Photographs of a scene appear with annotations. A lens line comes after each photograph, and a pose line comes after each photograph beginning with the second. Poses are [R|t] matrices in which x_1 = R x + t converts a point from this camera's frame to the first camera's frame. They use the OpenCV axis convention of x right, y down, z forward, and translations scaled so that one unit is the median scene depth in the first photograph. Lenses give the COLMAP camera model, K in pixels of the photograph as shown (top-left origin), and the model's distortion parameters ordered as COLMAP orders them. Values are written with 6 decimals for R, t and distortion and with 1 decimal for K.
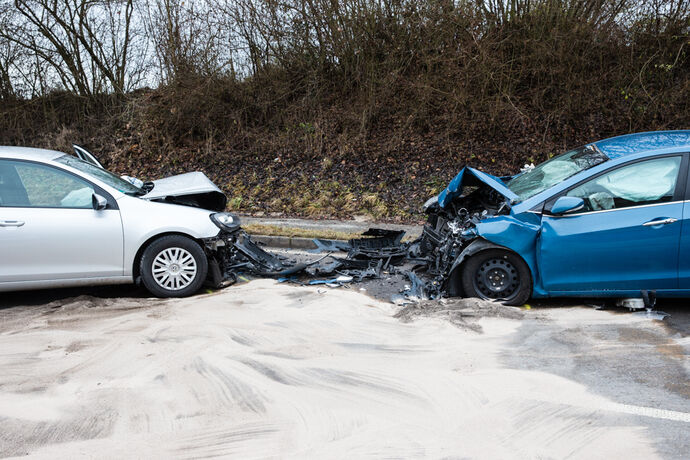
lens RADIAL K [[678.3, 0, 345.0], [0, 678.3, 230.0], [0, 0, 1]] dist [0.007854, 0.021822]
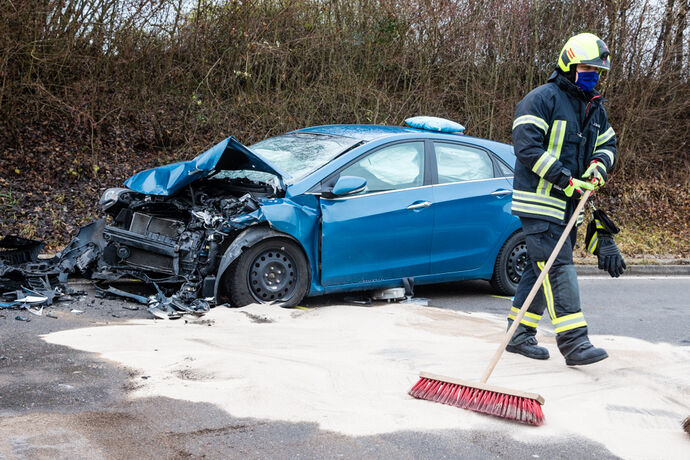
lens RADIAL K [[844.2, 0, 377.5], [0, 844.2, 220.0], [0, 0, 1]] dist [0.006859, 0.039676]
pose [[0.633070, 0.015158, 0.773946, -0.475428], [0.068090, 0.994842, -0.075181, 0.088630], [-0.771094, 0.100293, 0.628773, 0.257333]]
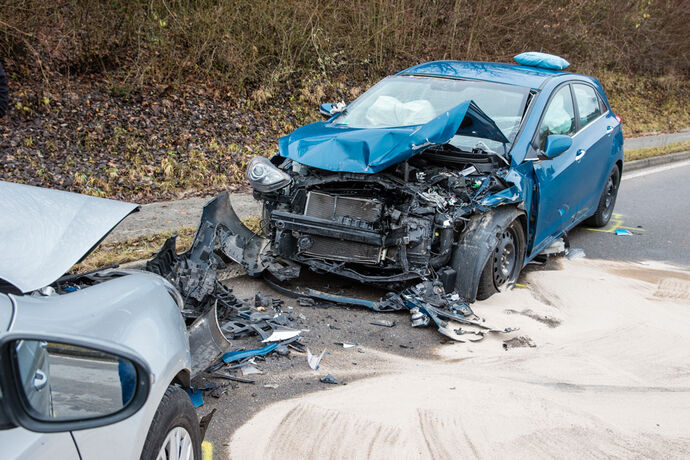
lens RADIAL K [[678.3, 0, 345.0], [0, 678.3, 230.0], [0, 0, 1]] dist [0.007854, 0.021822]
pose [[0.359830, -0.190436, 0.913376, -0.479838], [0.130152, 0.979622, 0.152974, -0.087830], [-0.923895, 0.063834, 0.377283, 0.873268]]
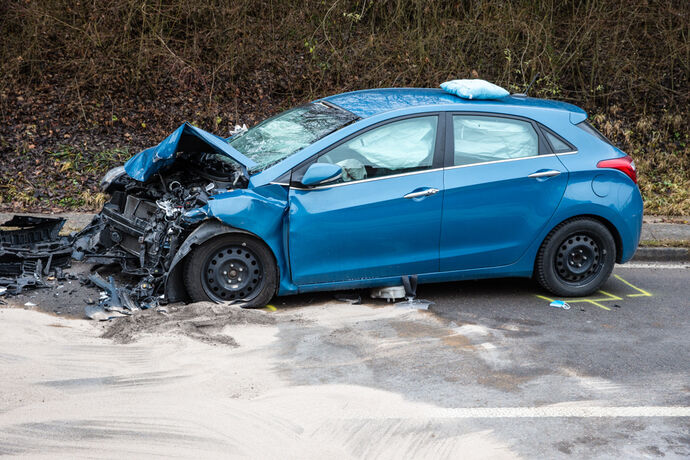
lens RADIAL K [[887.4, 0, 345.0], [0, 887.4, 230.0], [0, 0, 1]] dist [0.056414, -0.005264]
pose [[0.868295, -0.036389, 0.494711, -0.151096], [0.034477, 0.999321, 0.012992, 0.014740], [-0.494848, 0.005775, 0.868960, 0.084219]]
